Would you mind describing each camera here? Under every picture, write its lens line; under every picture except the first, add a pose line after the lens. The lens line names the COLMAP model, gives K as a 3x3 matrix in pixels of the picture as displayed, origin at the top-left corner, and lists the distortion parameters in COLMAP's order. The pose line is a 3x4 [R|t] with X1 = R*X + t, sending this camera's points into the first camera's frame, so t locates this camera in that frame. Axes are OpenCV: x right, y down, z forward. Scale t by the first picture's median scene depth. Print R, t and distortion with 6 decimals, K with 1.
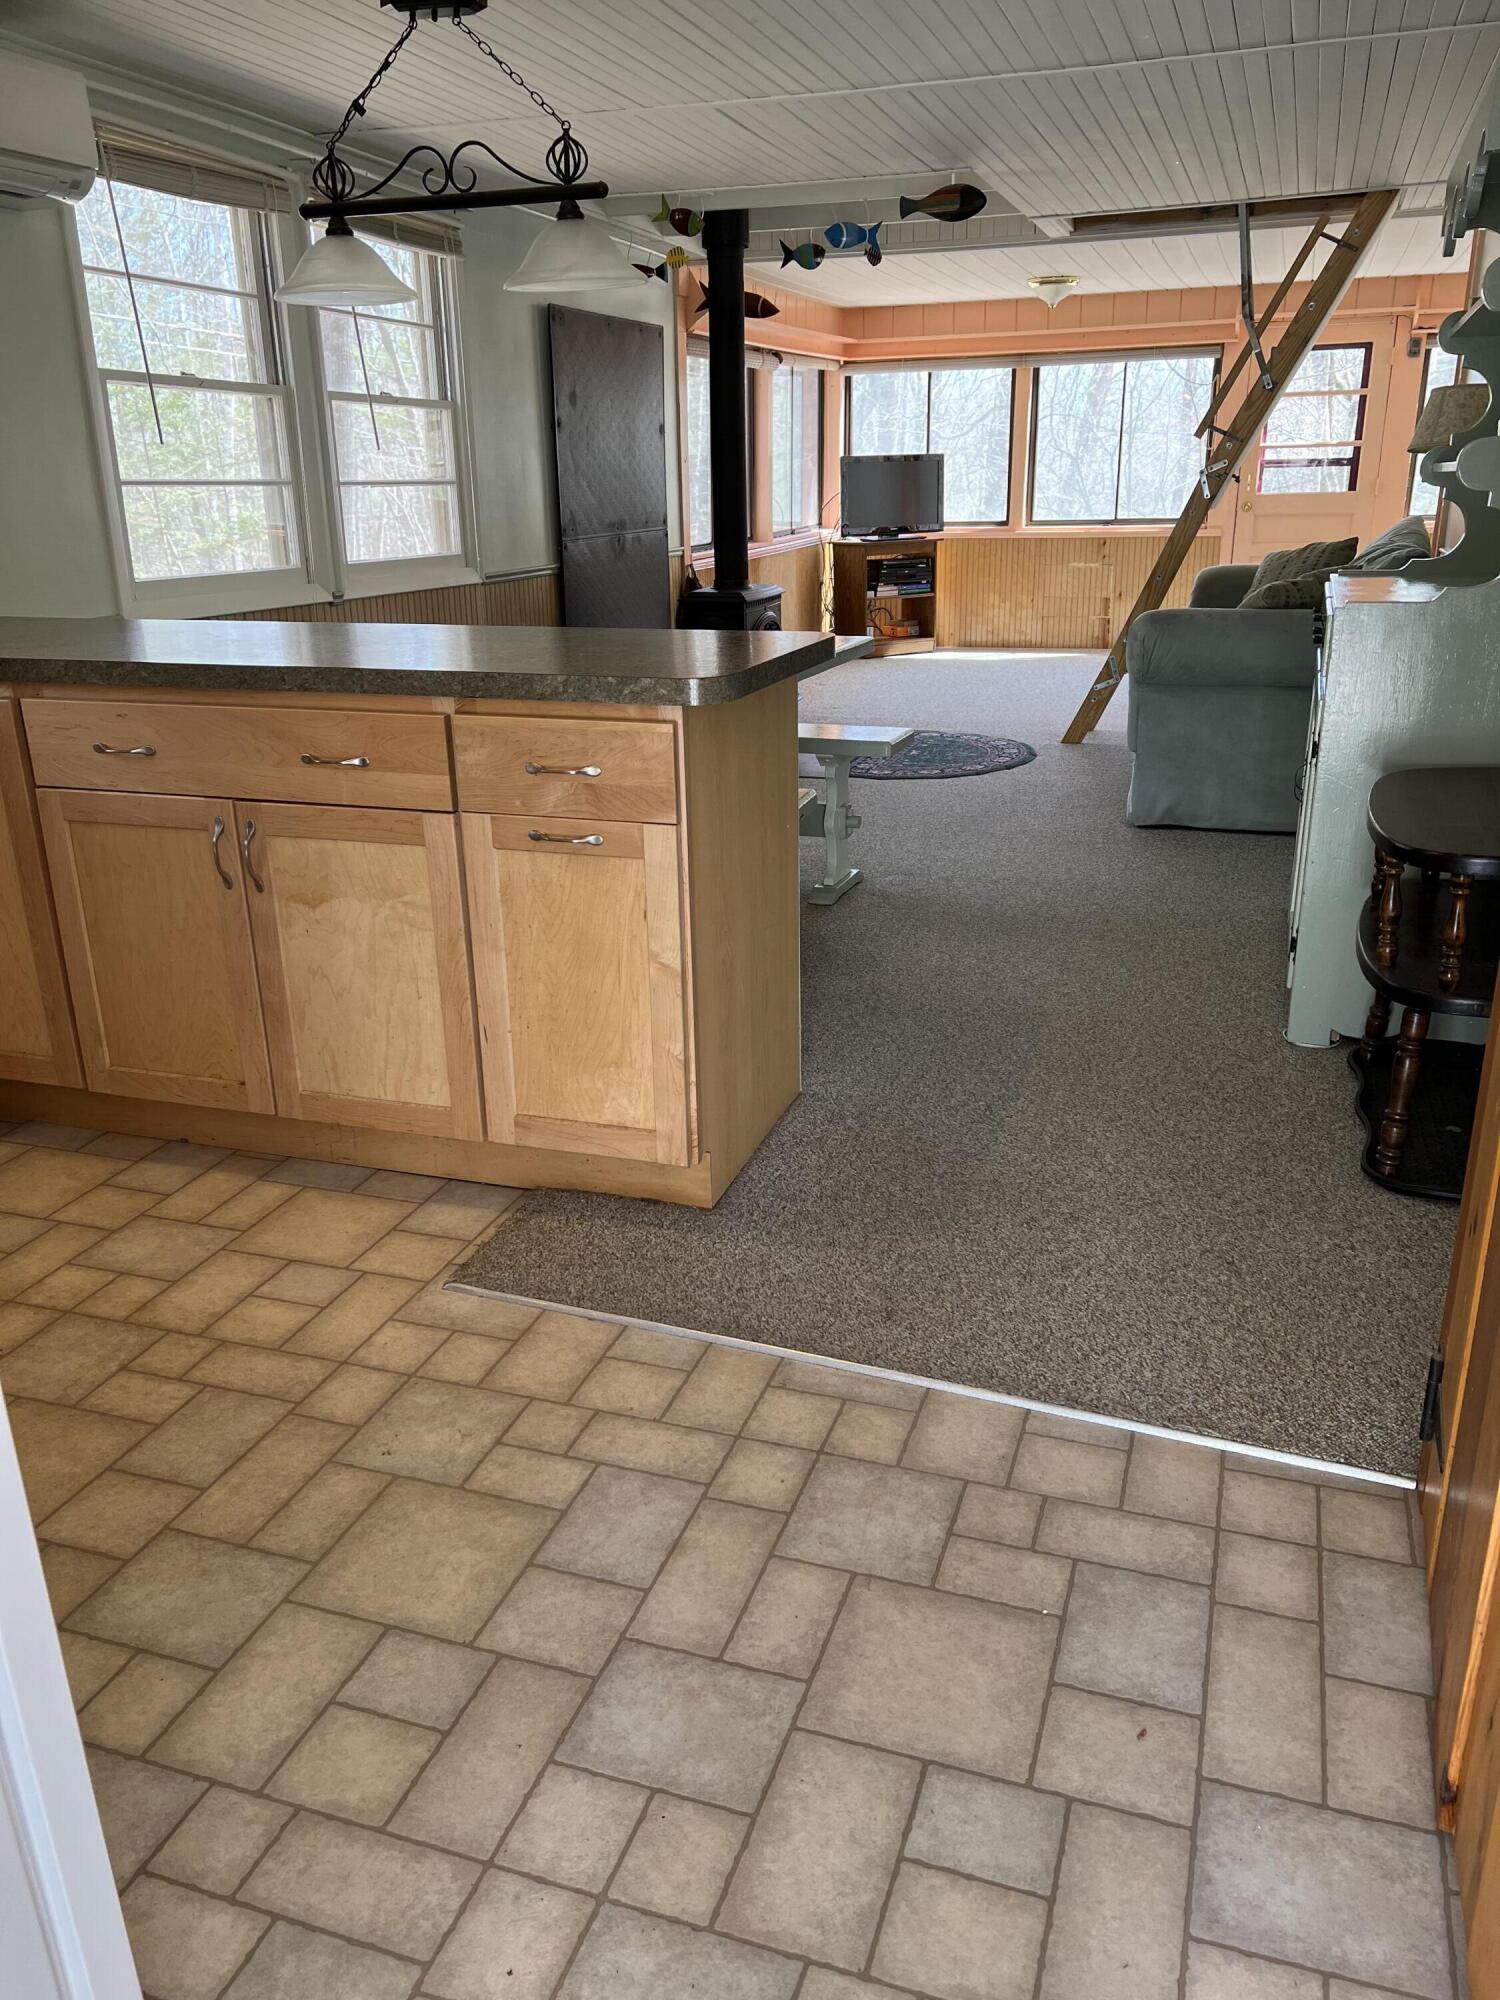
lens RADIAL K [[1496.4, 0, 742.1], [0, 1496.4, 1003.2], [0, 0, 1]] dist [0.062375, -0.066223]
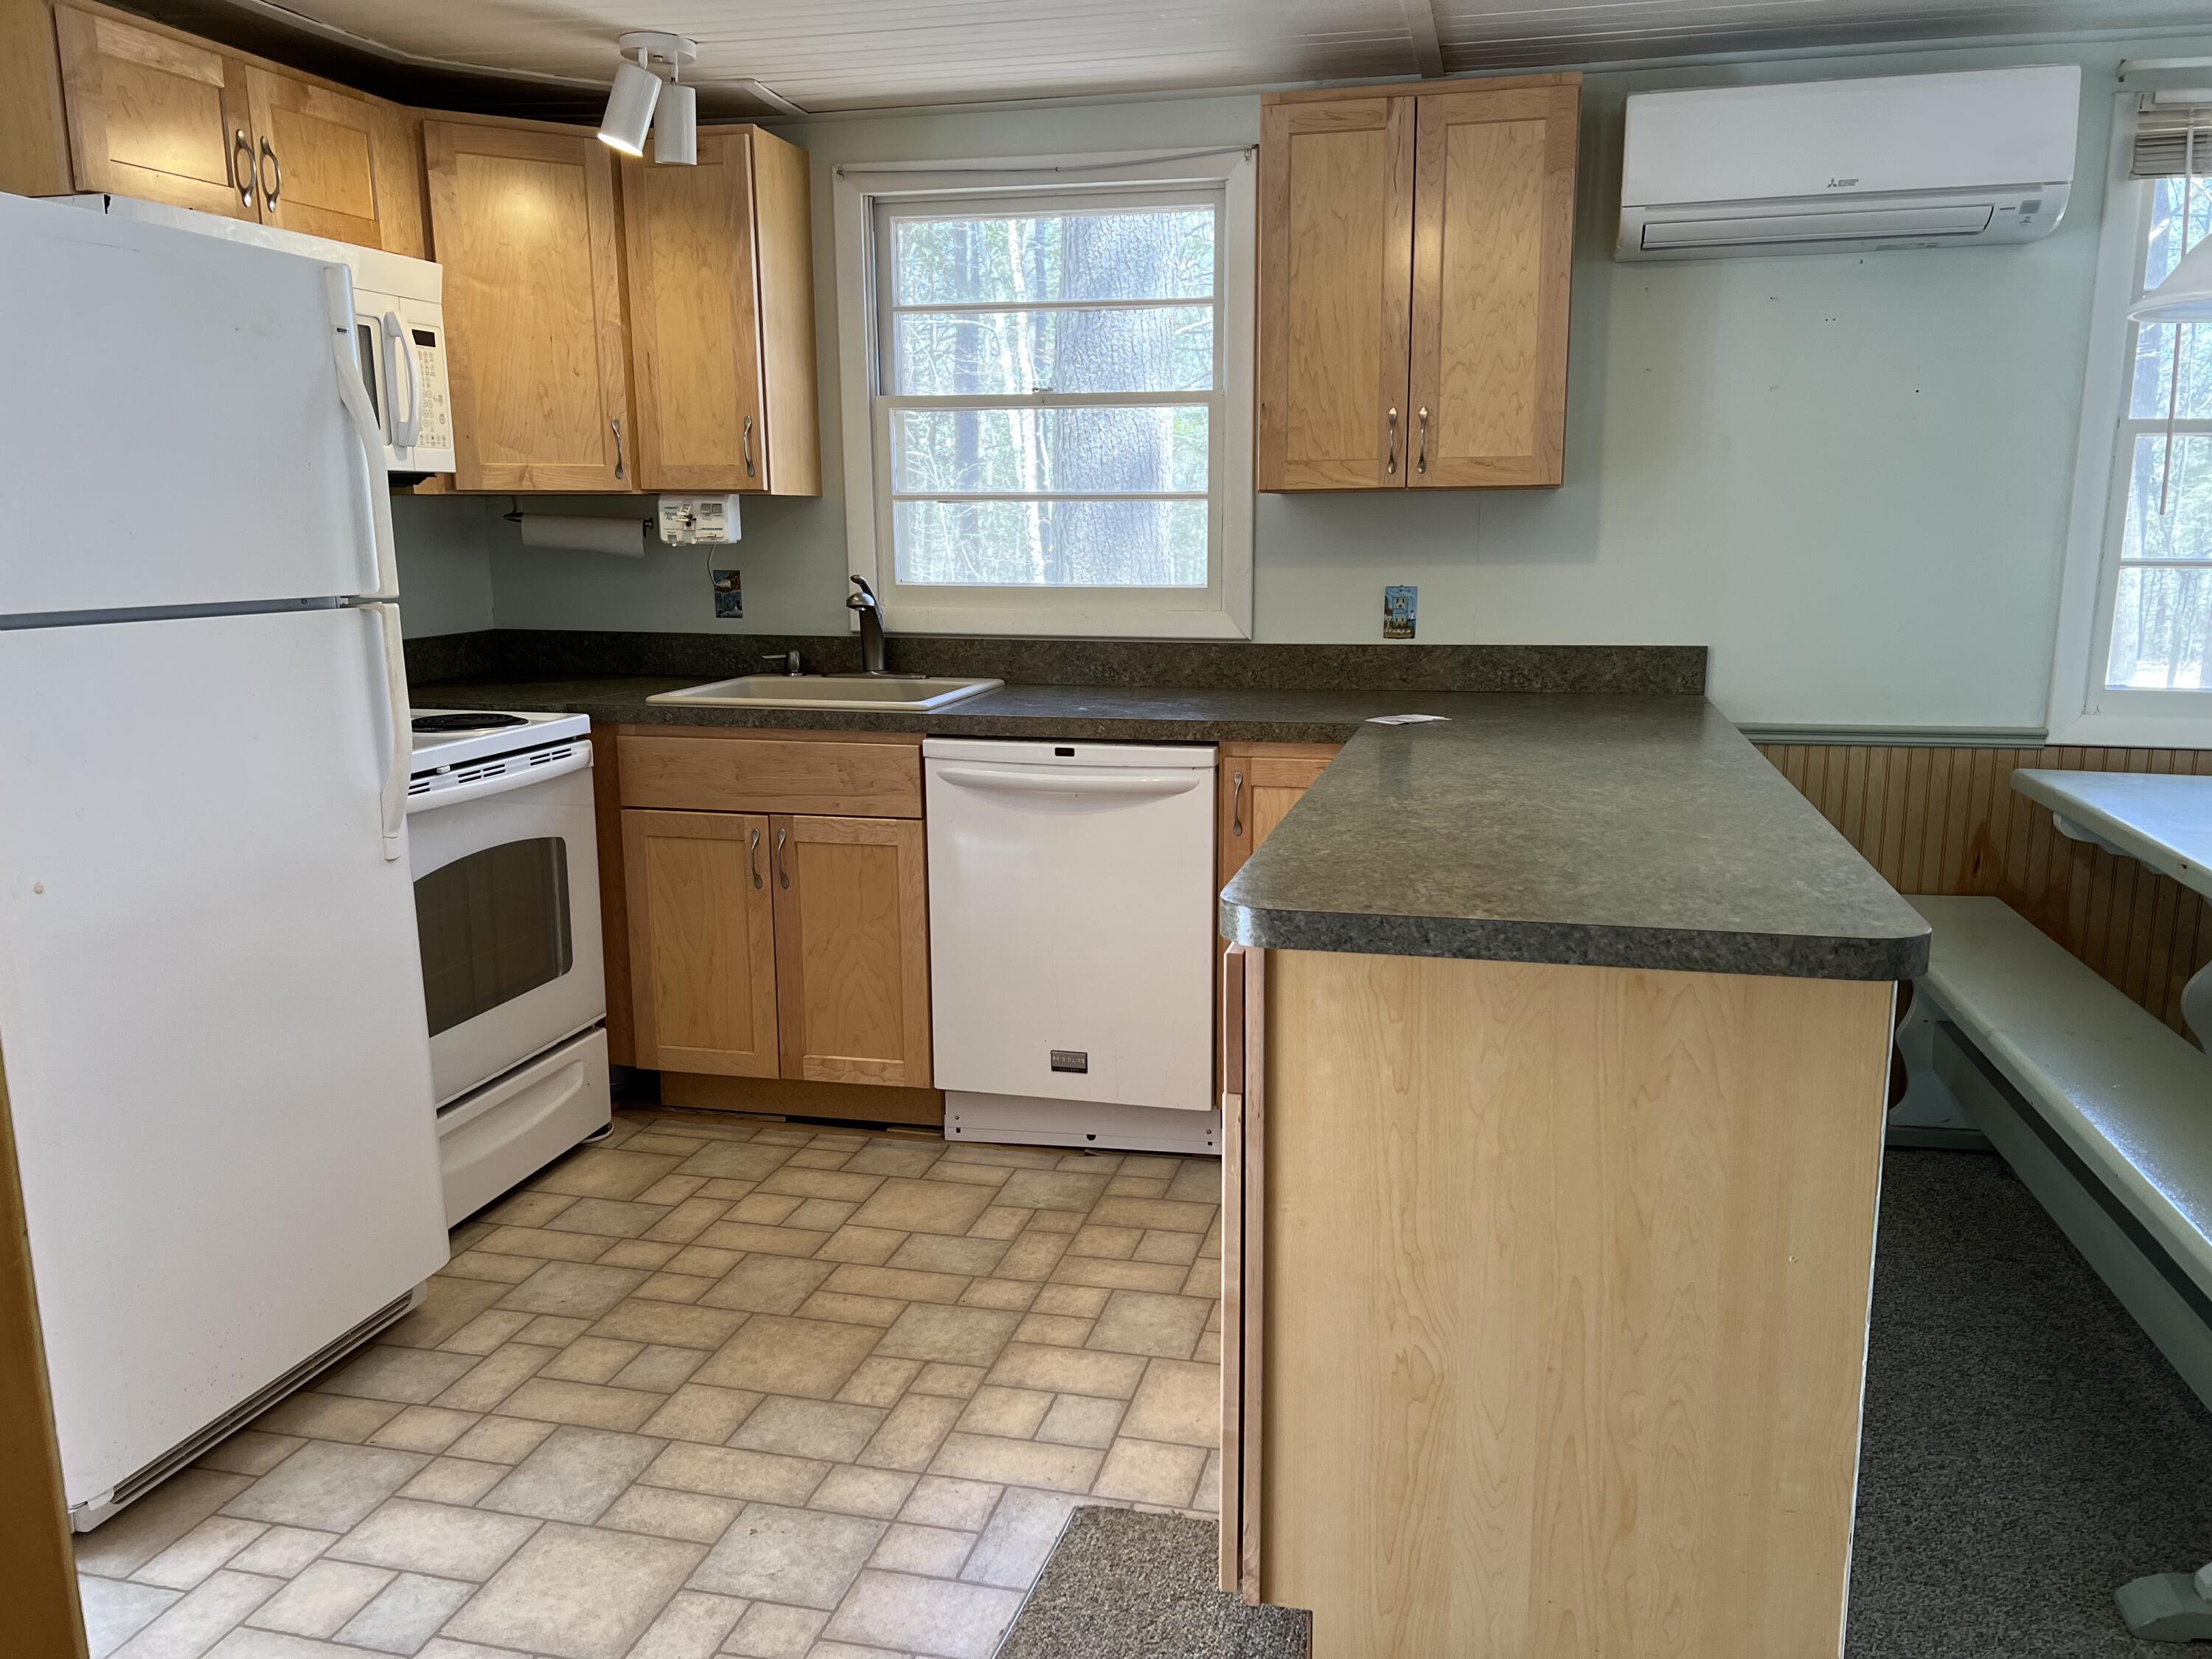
lens RADIAL K [[1655.0, 0, 1131.8], [0, 1655.0, 844.6], [0, 0, 1]] dist [0.062375, -0.066223]
pose [[0.104324, 0.210231, -0.972070, 0.551419], [-0.332106, 0.928663, 0.165201, -0.278974], [0.937455, 0.305595, 0.166701, 0.653242]]
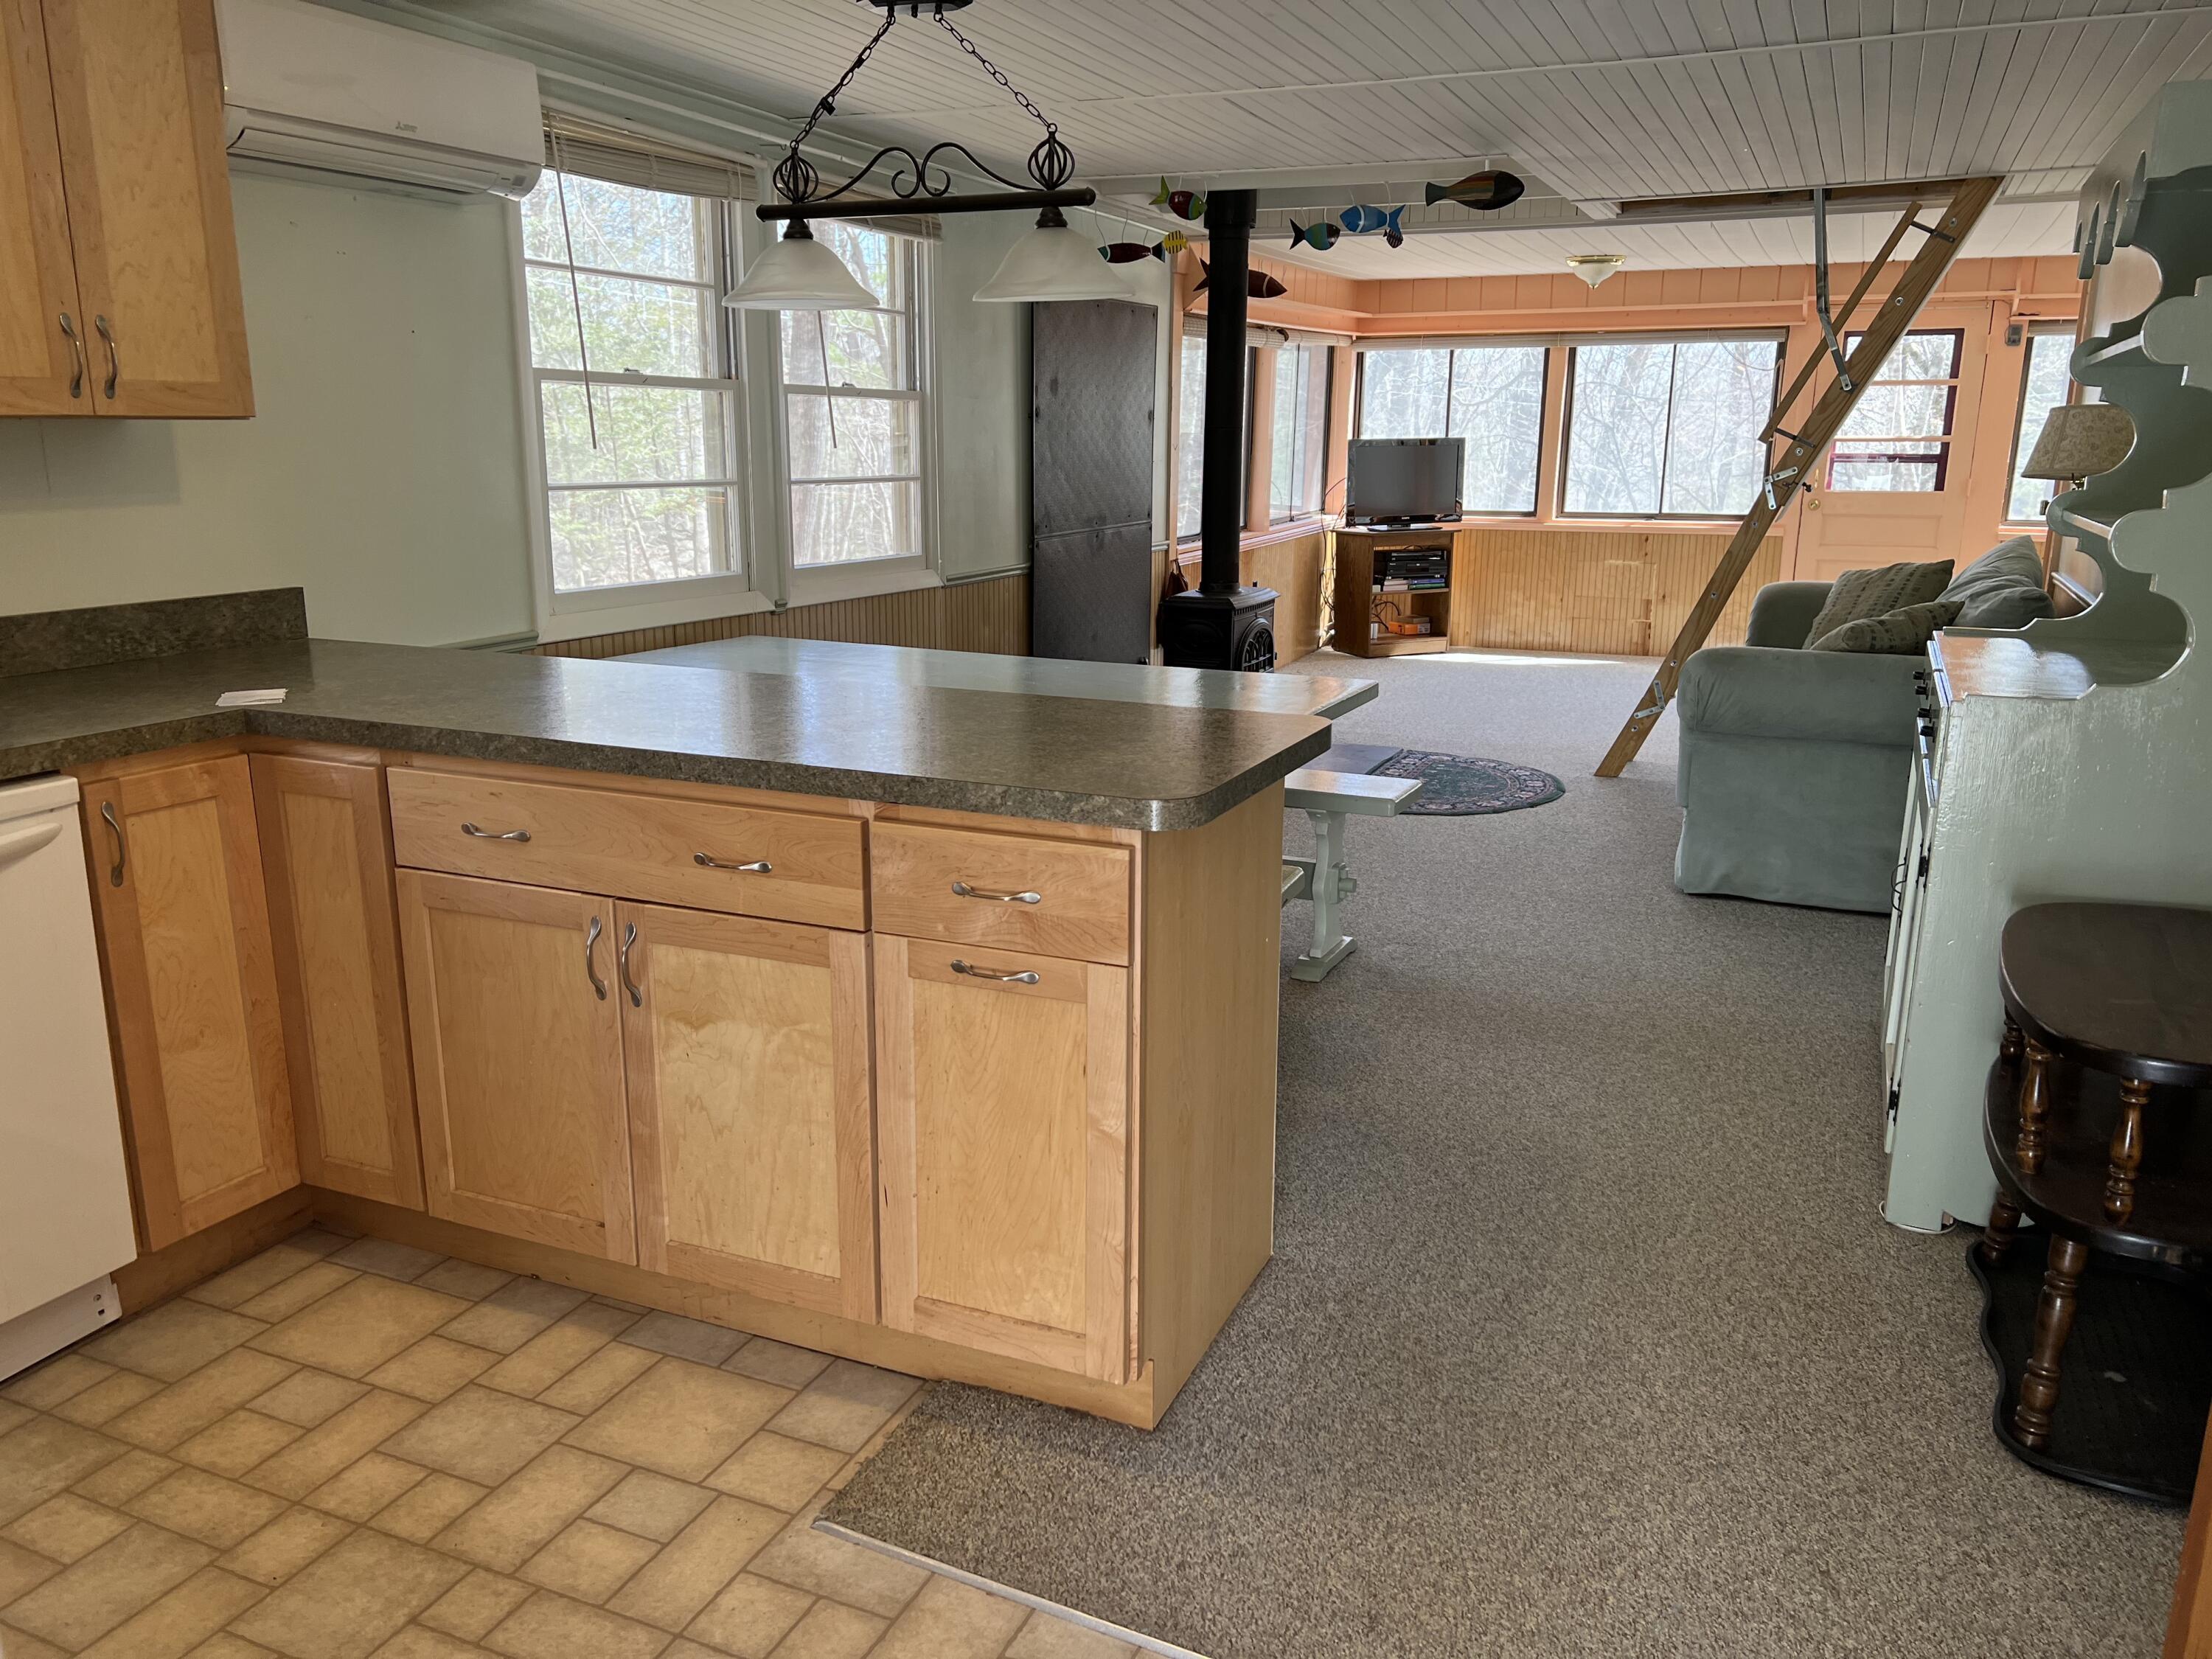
lens RADIAL K [[1655.0, 0, 1086.9], [0, 1655.0, 839.3], [0, 0, 1]] dist [0.062375, -0.066223]
pose [[0.995697, 0.043255, -0.081958, 0.003918], [-0.050832, 0.994392, -0.092735, -0.086197], [0.077487, 0.096502, 0.992312, 0.077623]]
